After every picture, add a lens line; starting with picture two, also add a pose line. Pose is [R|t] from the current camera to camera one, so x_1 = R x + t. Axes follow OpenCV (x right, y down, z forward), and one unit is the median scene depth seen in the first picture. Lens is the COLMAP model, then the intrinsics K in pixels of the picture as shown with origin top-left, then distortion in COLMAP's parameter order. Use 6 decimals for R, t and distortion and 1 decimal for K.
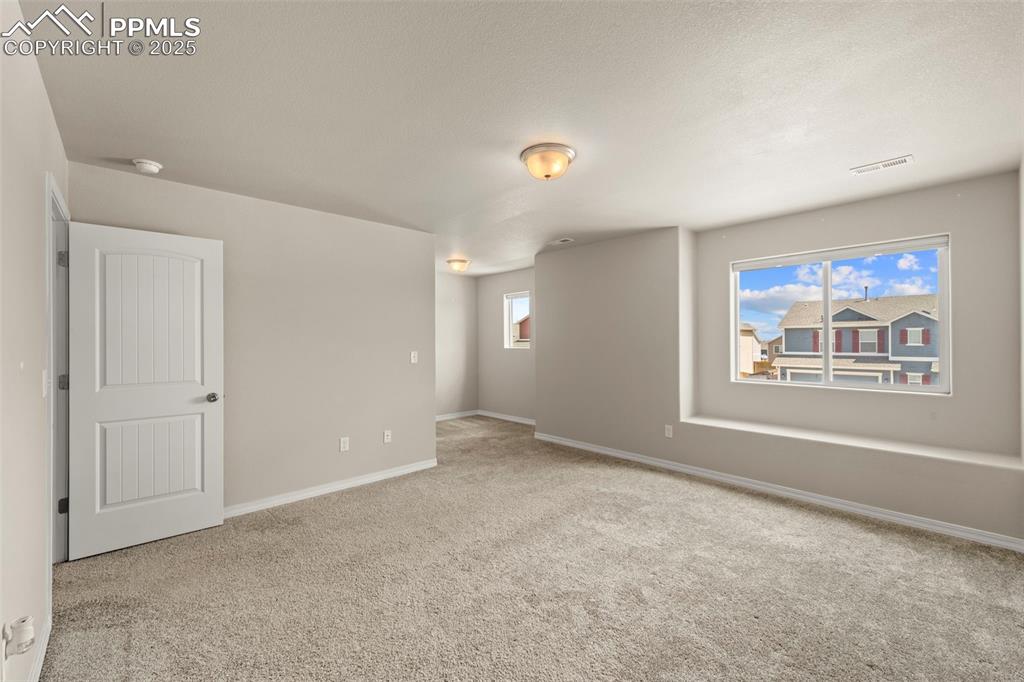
lens RADIAL K [[414.1, 0, 513.4], [0, 414.1, 339.8], [0, 0, 1]] dist [0.003075, -0.000152]
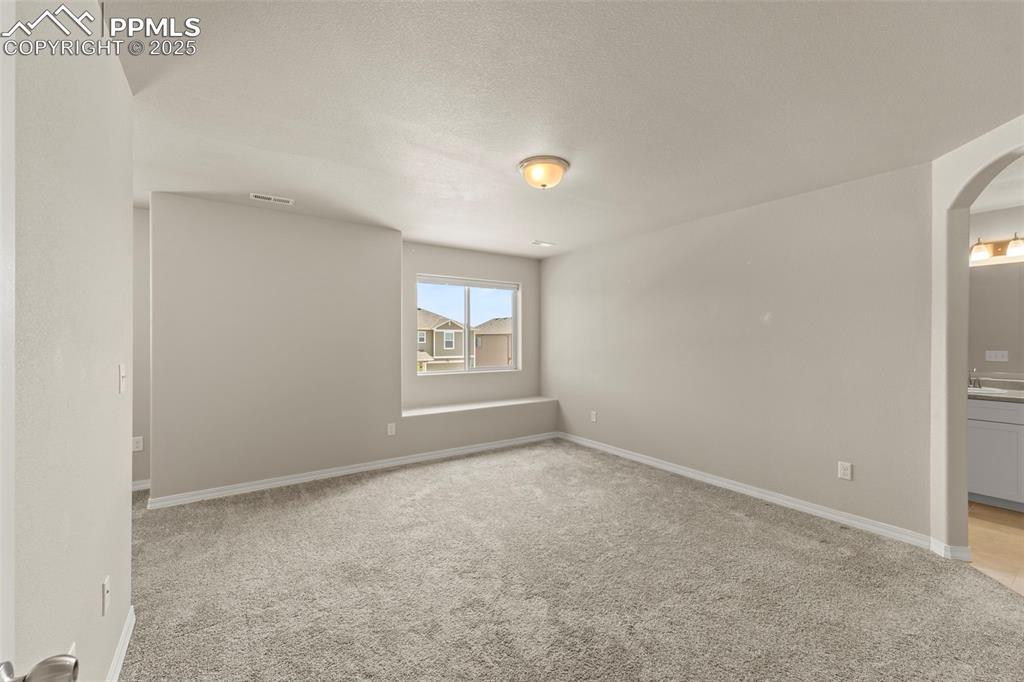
lens RADIAL K [[414.1, 0, 513.4], [0, 414.1, 339.8], [0, 0, 1]] dist [0.003075, -0.000152]
pose [[0.139883, 0.008360, 0.990133, -0.595228], [0.002290, 0.999959, -0.008766, 0.012802], [-0.990165, 0.003493, 0.139858, 0.571335]]
